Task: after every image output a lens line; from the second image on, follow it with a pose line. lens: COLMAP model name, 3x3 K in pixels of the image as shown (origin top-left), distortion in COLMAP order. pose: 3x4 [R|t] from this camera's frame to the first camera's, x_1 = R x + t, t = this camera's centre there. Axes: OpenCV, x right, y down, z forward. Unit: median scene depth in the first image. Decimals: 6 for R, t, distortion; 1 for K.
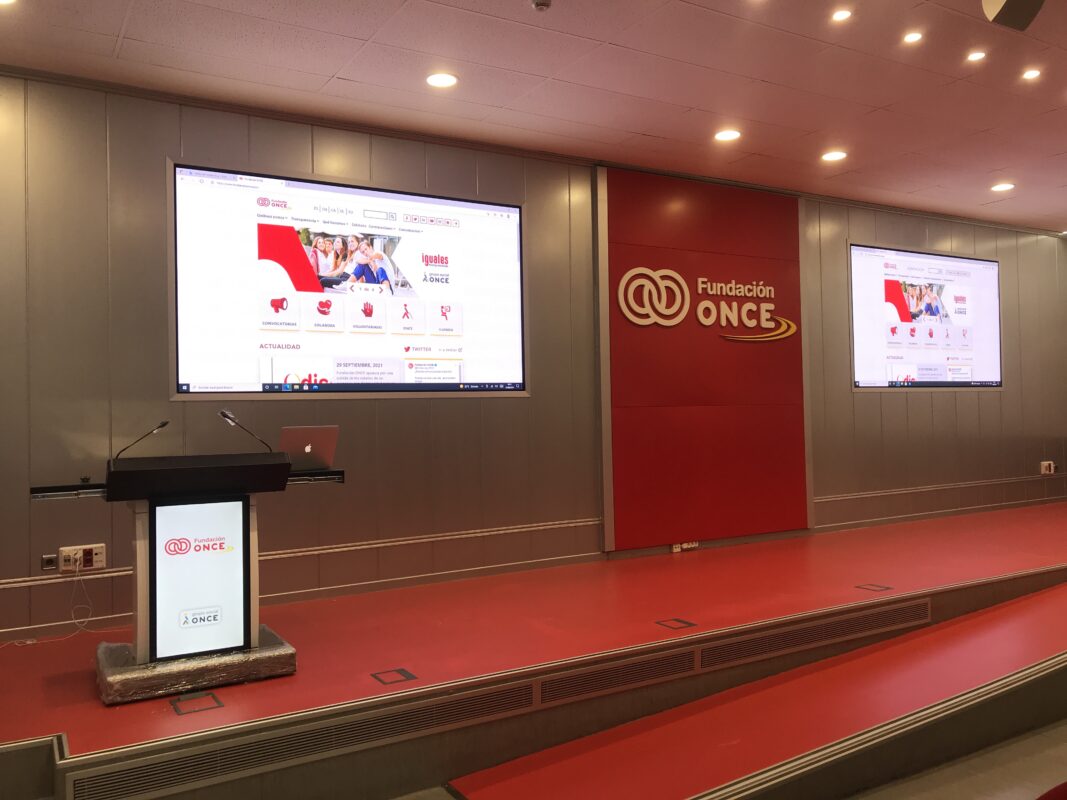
lens RADIAL K [[881.5, 0, 533.5], [0, 881.5, 400.0], [0, 0, 1]] dist [0.096778, -0.207521]
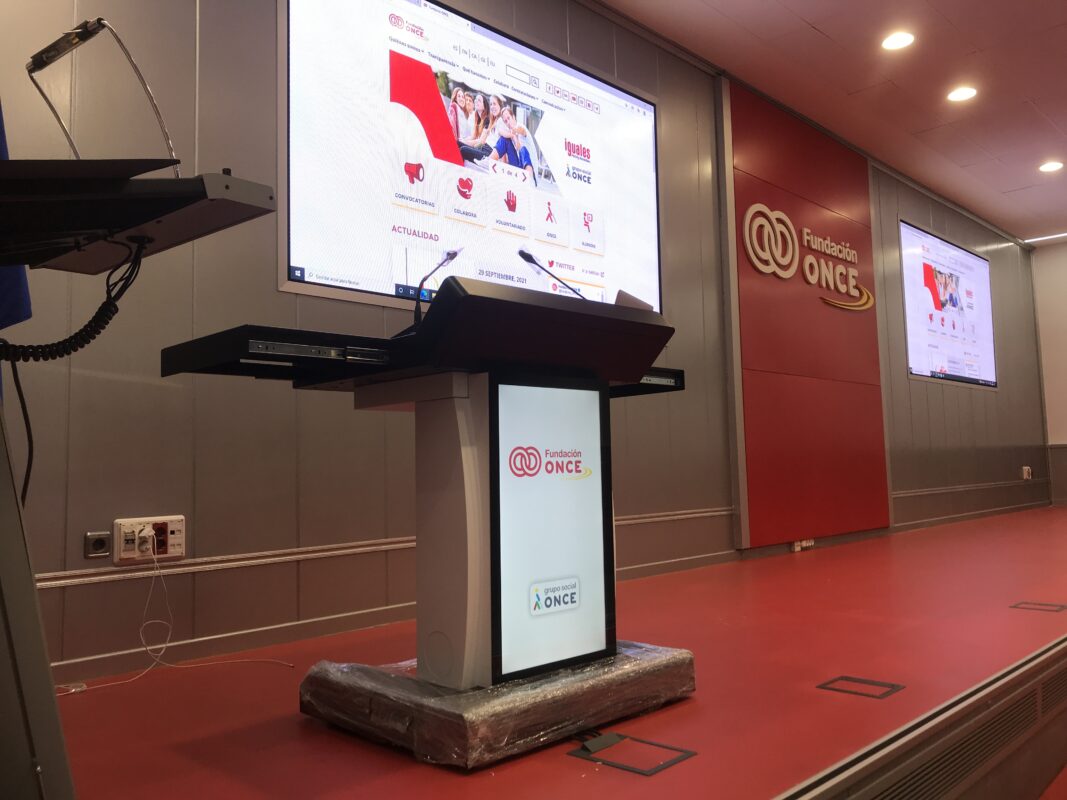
lens RADIAL K [[881.5, 0, 533.5], [0, 881.5, 400.0], [0, 0, 1]] dist [0.096778, -0.207521]
pose [[0.965133, 0.017204, 0.261195, -0.350441], [0.001530, 0.997450, -0.071354, 0.108301], [-0.261757, 0.069266, 0.962645, 0.313785]]
